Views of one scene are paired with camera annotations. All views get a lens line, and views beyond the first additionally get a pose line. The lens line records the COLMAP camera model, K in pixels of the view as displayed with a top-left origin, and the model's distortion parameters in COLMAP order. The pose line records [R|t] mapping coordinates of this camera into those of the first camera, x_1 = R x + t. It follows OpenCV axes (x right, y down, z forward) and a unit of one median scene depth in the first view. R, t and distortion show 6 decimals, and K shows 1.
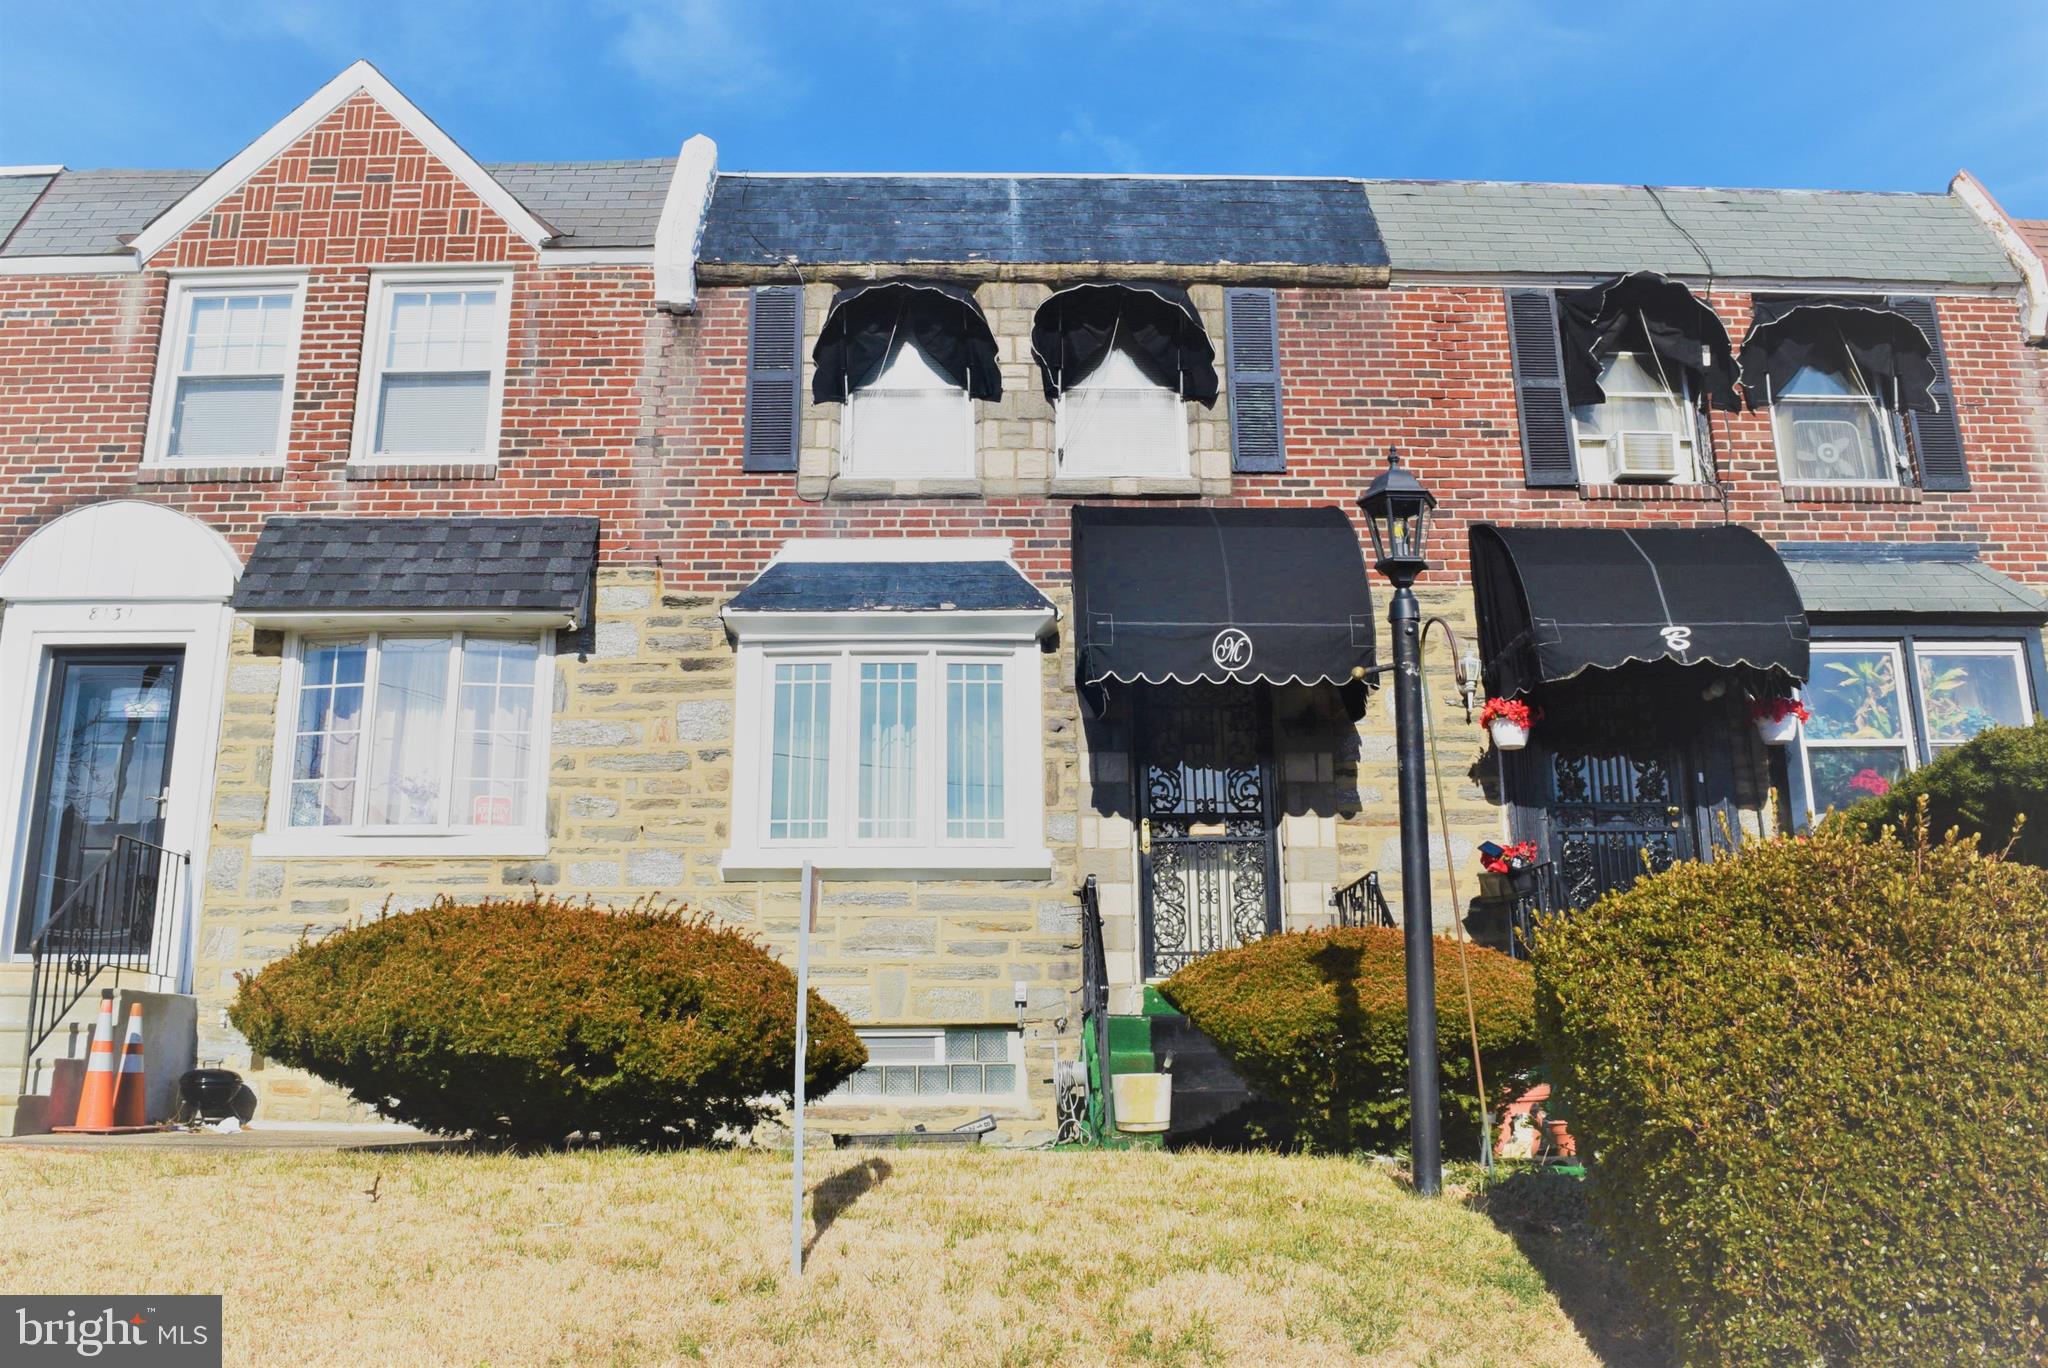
lens RADIAL K [[1611.6, 0, 1025.2], [0, 1611.6, 681.3], [0, 0, 1]] dist [-0.088576, 0.005671]
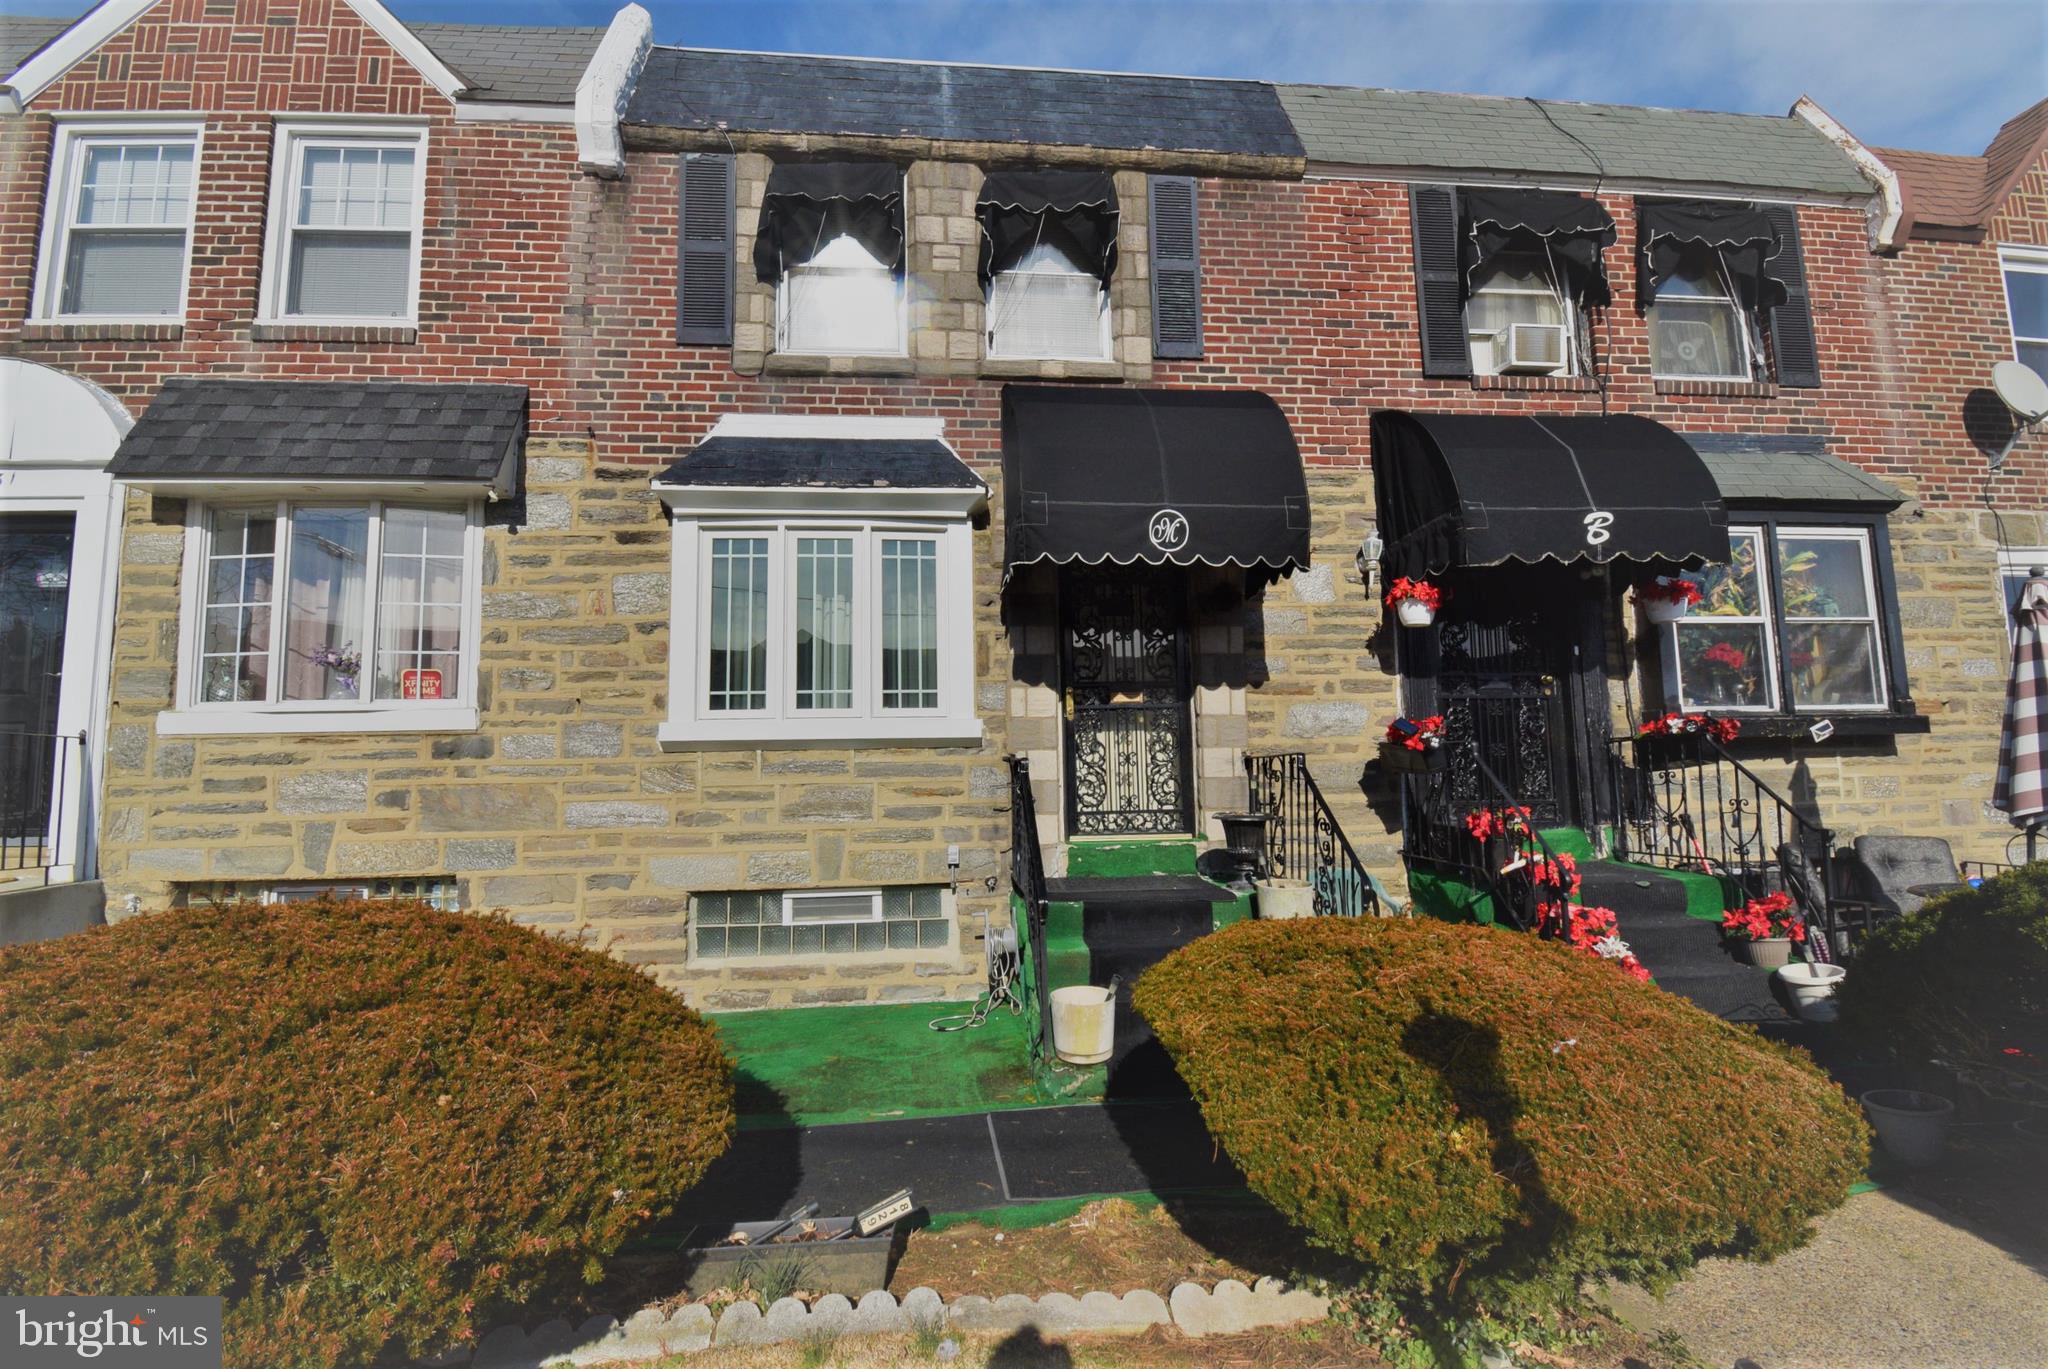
lens RADIAL K [[938.6, 0, 1031.6], [0, 938.6, 681.9], [0, 0, 1]] dist [0.018674, -0.023311]
pose [[0.997174, -0.002017, 0.075095, 0.002089], [-0.009431, 0.988371, 0.151771, -0.012345], [-0.074528, -0.152050, 0.985559, 0.363182]]
